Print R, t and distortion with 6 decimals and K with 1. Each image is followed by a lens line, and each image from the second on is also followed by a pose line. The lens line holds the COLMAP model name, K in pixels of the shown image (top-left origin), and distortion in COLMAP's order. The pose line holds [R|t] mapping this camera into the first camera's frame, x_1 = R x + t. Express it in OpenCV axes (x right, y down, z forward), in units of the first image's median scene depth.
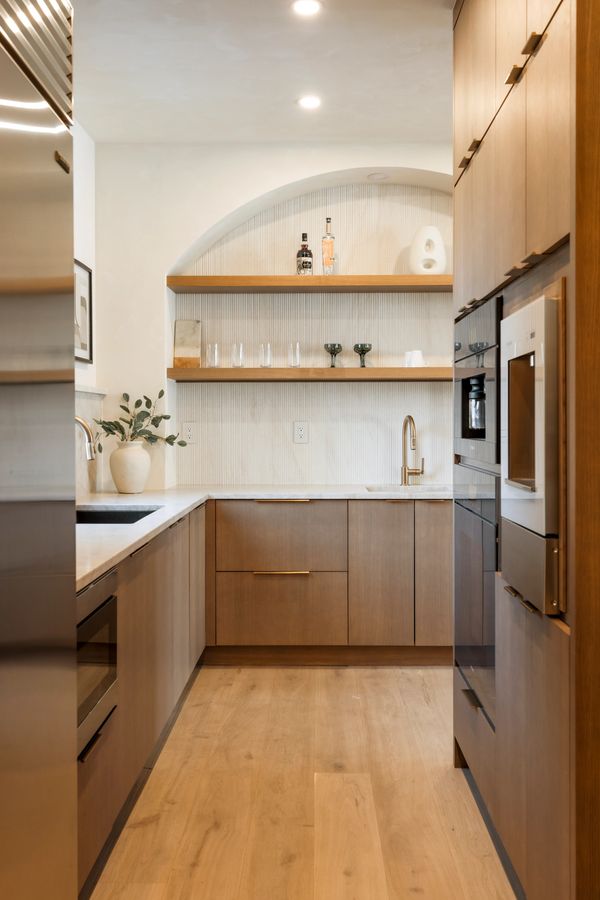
lens RADIAL K [[894.5, 0, 300.2], [0, 894.5, 431.4], [0, 0, 1]] dist [-0.000672, -0.000766]
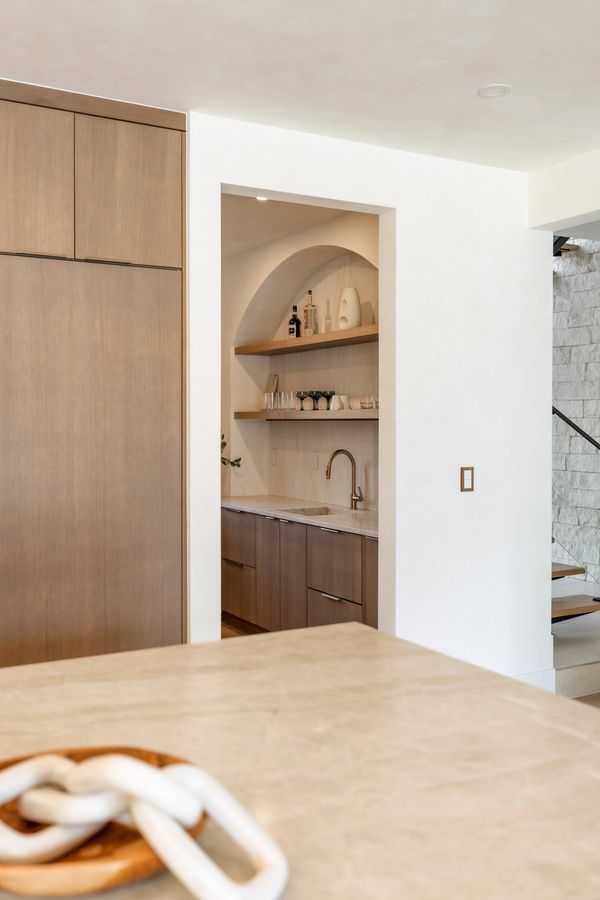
lens RADIAL K [[894.5, 0, 300.2], [0, 894.5, 431.4], [0, 0, 1]] dist [-0.000672, -0.000766]
pose [[0.504577, 0.011288, -0.863293, 1.119340], [-0.012036, 0.999909, 0.006039, -0.049007], [0.863283, 0.007343, 0.504667, 0.360010]]
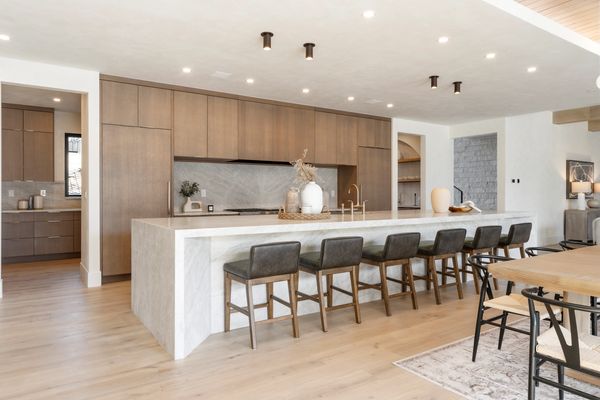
lens RADIAL K [[409.4, 0, 300.0], [0, 409.4, 200.0], [0, 0, 1]] dist [0.002865, -0.000030]
pose [[0.581263, 0.014180, -0.813592, 1.602604], [-0.009059, 0.999899, 0.010955, 0.018308], [0.813665, 0.001003, 0.581333, -0.664984]]
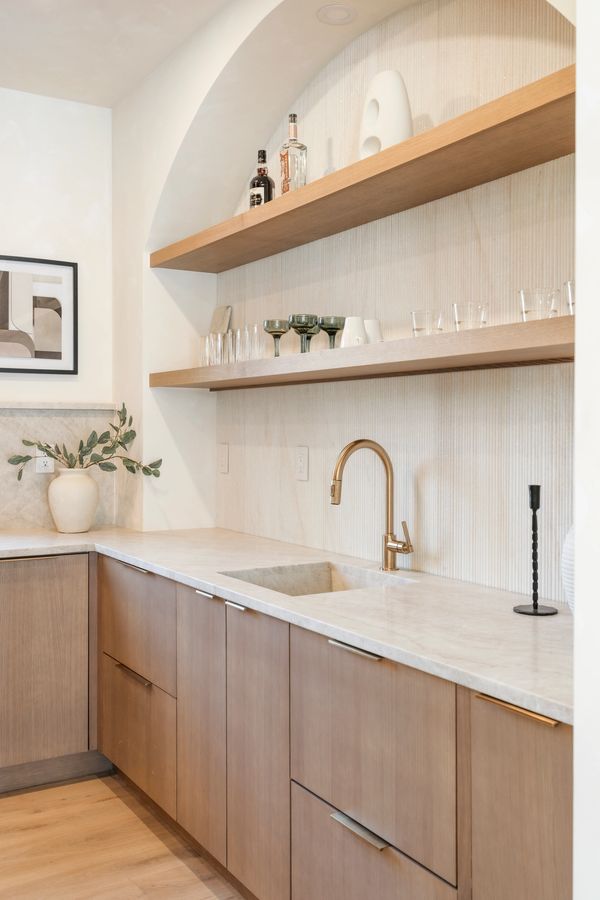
lens RADIAL K [[894.5, 0, 300.2], [0, 894.5, 431.4], [0, 0, 1]] dist [-0.000672, -0.000766]
pose [[0.531246, 0.005481, -0.847200, 0.557521], [-0.011284, 0.999936, -0.000607, -0.022337], [0.847142, 0.009882, 0.531274, 0.688052]]
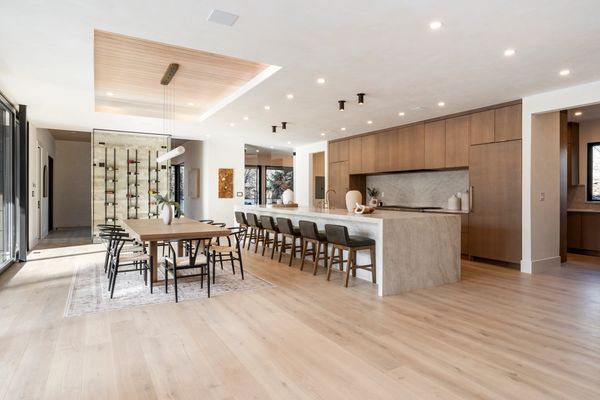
lens RADIAL K [[354.1, 0, 300.0], [0, 354.1, 200.0], [0, 0, 1]] dist [-0.001162, 0.000005]
pose [[-0.853835, 0.007241, -0.520494, 1.641949], [-0.008210, 0.999592, 0.027375, -0.005967], [0.520480, 0.027647, -0.853426, 1.277377]]
